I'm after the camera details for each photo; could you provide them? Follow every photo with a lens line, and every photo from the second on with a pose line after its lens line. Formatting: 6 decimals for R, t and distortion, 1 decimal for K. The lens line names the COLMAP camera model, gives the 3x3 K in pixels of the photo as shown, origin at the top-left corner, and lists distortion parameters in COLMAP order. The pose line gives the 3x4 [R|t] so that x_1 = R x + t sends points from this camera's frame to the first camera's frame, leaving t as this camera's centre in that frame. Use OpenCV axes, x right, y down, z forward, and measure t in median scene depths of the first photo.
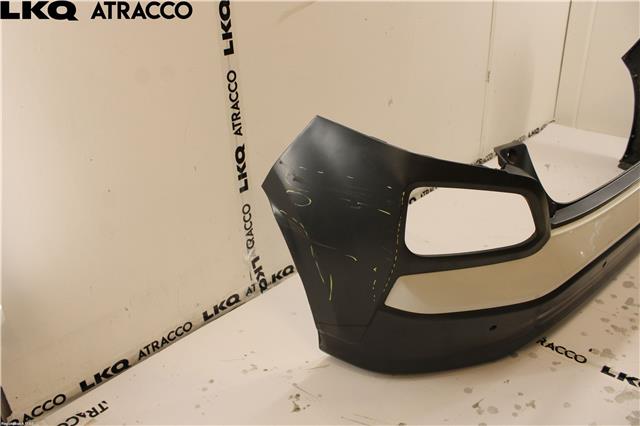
lens RADIAL K [[565.5, 0, 320.2], [0, 565.5, 214.2], [0, 0, 1]] dist [-0.072768, 0.028449]
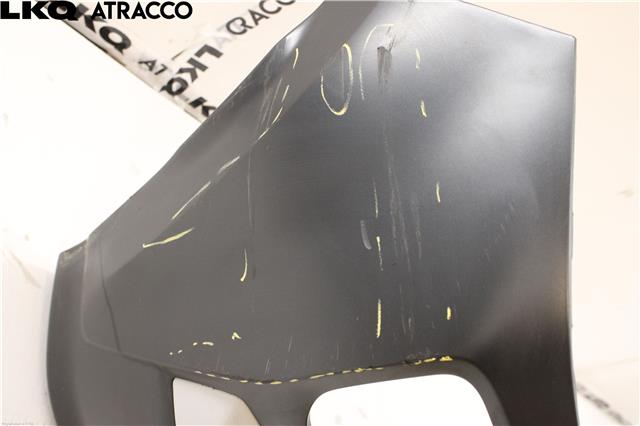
lens RADIAL K [[806.2, 0, 319.6], [0, 806.2, 212.2], [0, 0, 1]] dist [-0.023453, 0.000000]
pose [[0.367846, 0.928174, 0.056411, 0.005879], [-0.925109, 0.359140, 0.123258, -0.037354], [0.094145, -0.097526, 0.990770, 0.333570]]
